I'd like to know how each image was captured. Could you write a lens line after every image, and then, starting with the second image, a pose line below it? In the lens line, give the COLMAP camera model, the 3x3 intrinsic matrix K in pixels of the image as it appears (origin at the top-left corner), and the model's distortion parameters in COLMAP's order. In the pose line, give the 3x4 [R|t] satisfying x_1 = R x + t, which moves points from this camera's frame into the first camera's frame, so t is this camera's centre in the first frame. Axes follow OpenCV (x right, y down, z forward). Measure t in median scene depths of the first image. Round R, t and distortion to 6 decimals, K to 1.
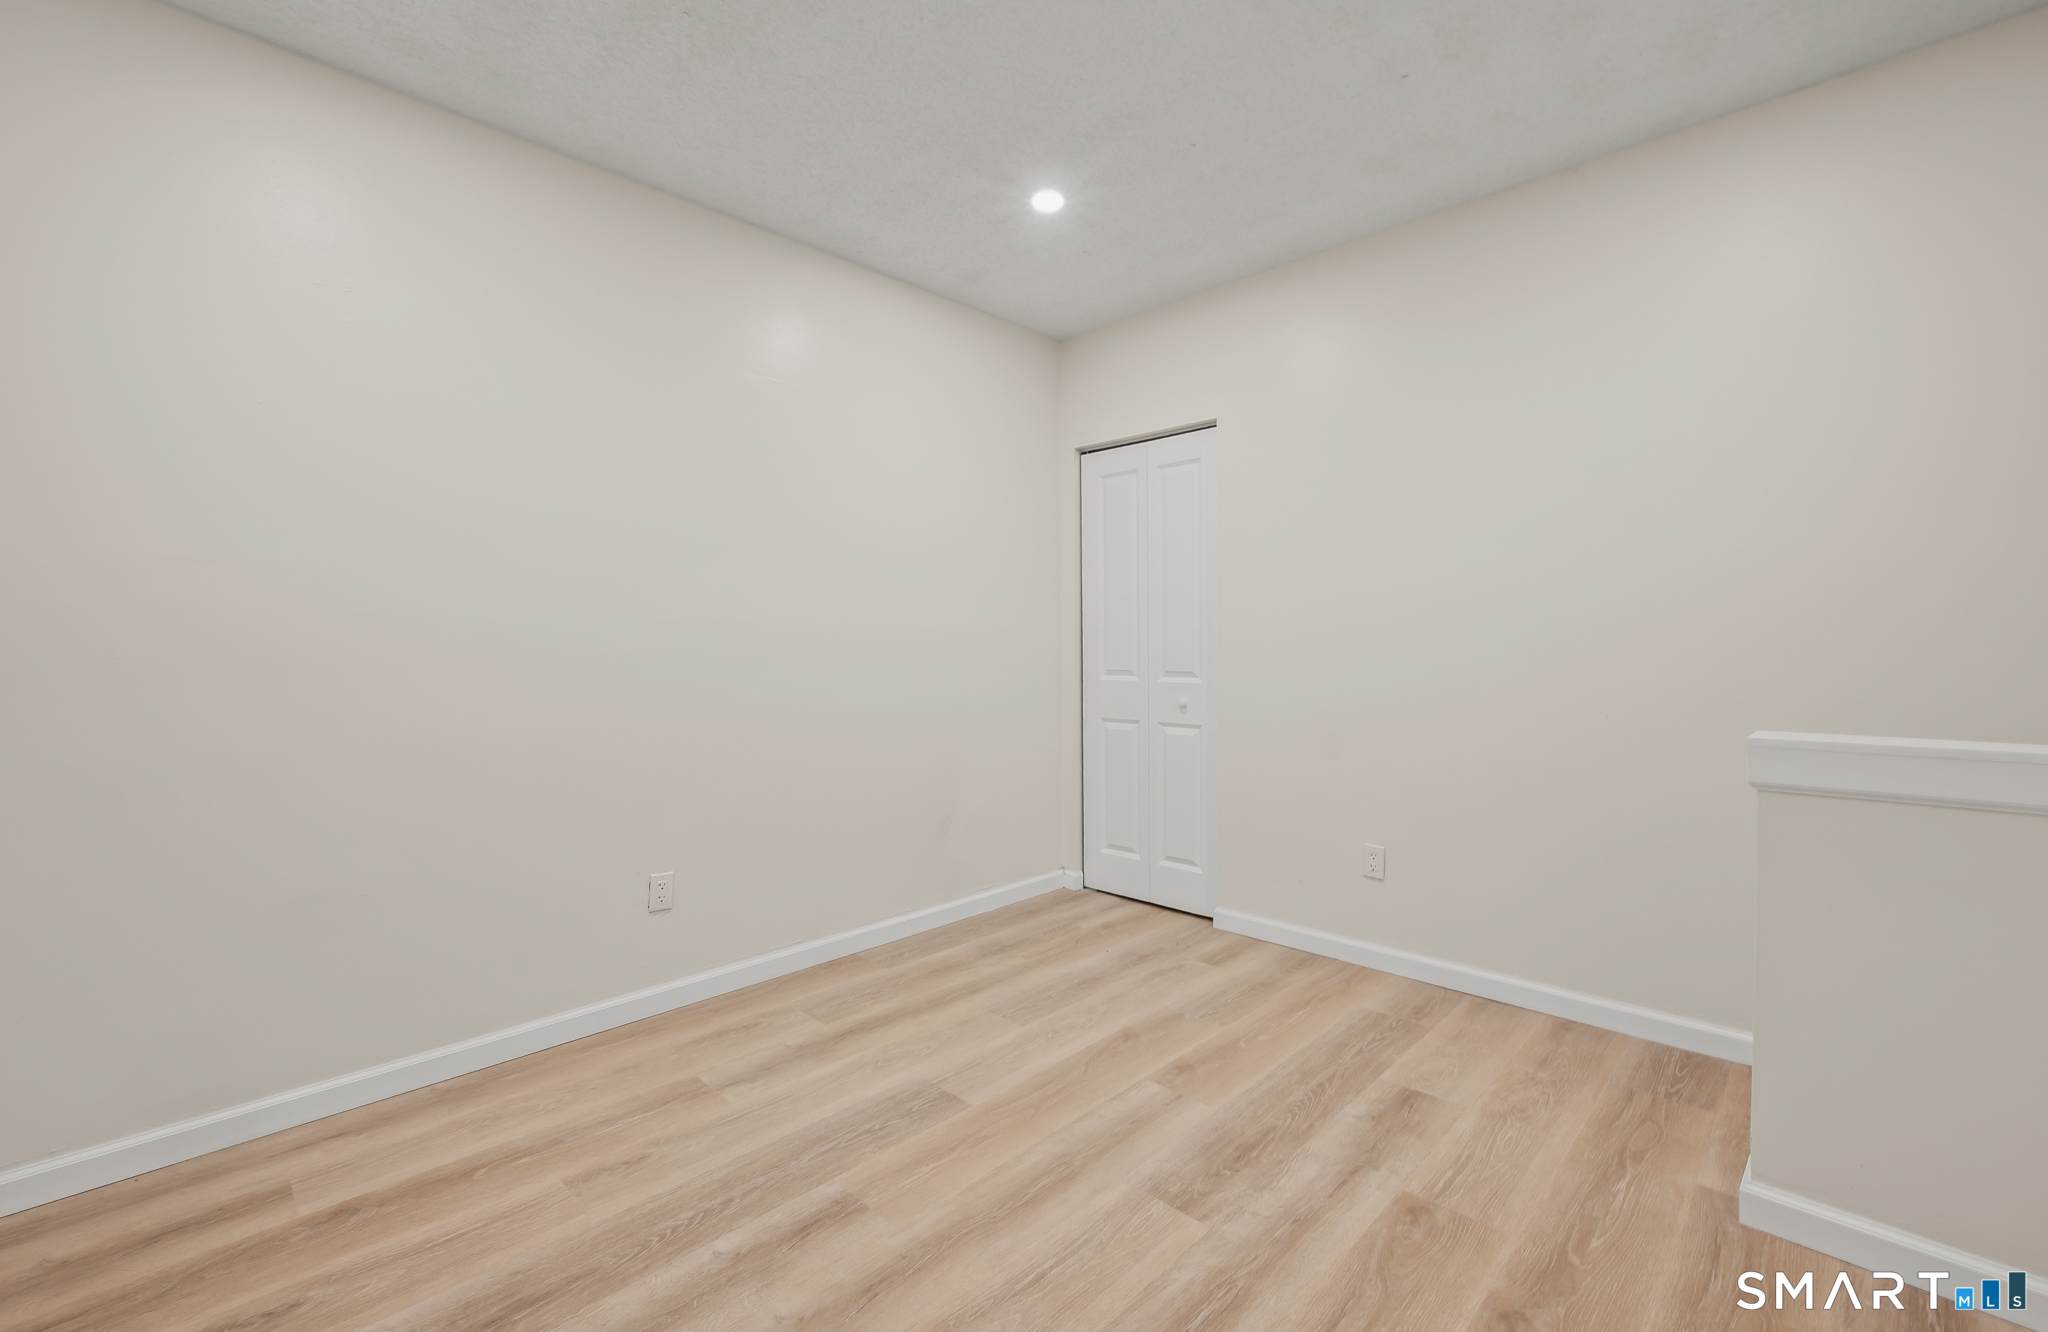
lens RADIAL K [[857.1, 0, 1024.0], [0, 857.1, 666.0], [0, 0, 1]] dist [-0.002265, -0.000328]
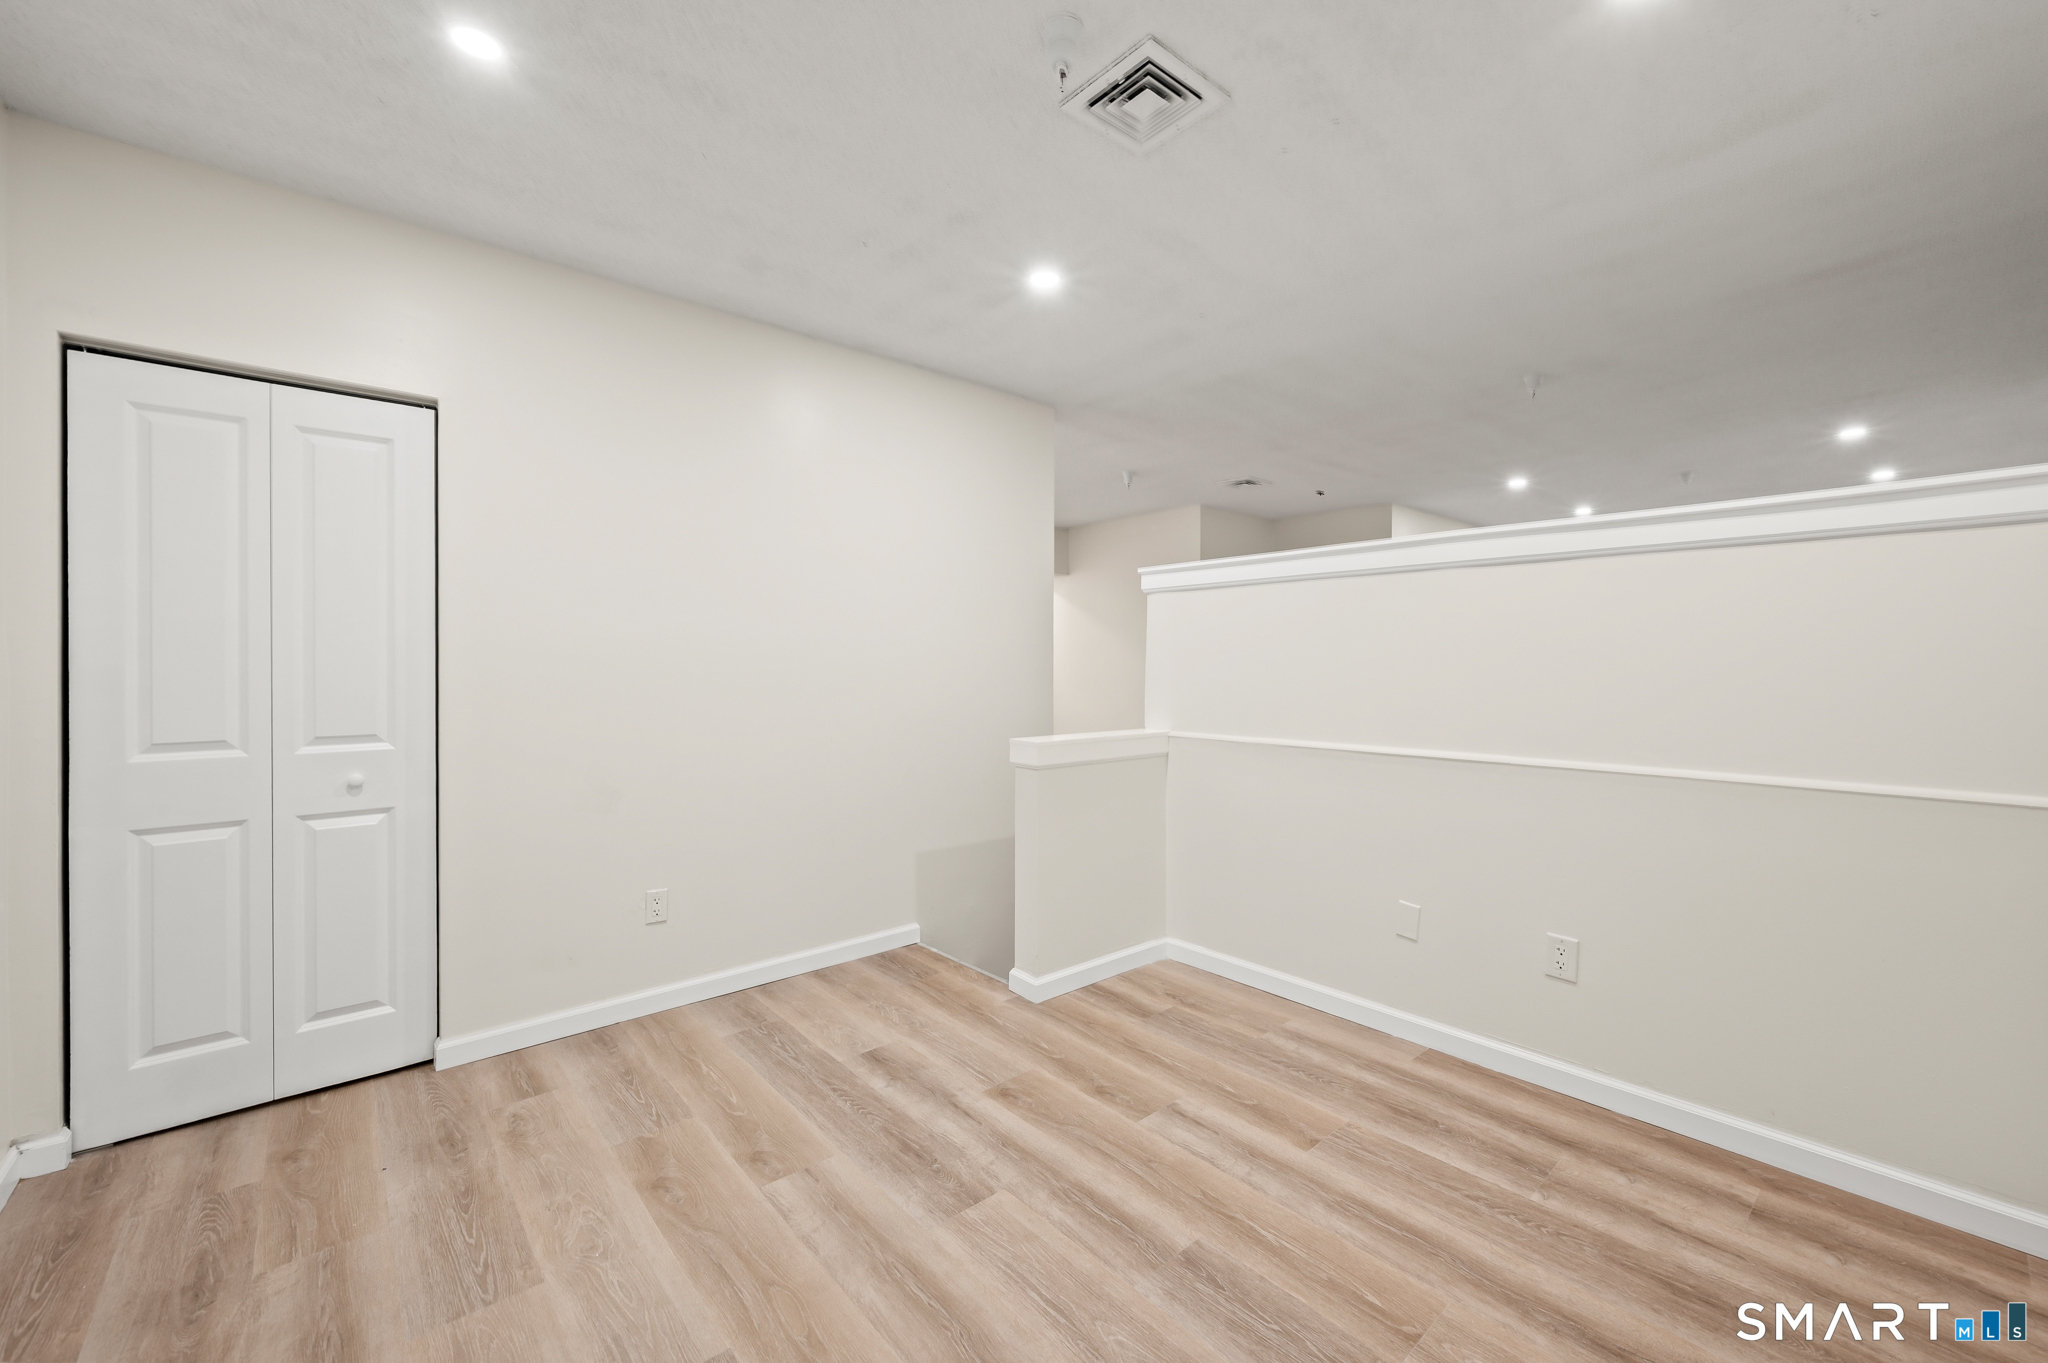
lens RADIAL K [[796.6, 0, 1049.8], [0, 796.6, 668.5], [0, 0, 1]] dist [0.000631, 0.000147]
pose [[0.079667, -0.002540, 0.996818, -0.618512], [0.019992, 0.999800, 0.000950, -0.055253], [-0.996621, 0.019853, 0.079702, 0.570857]]
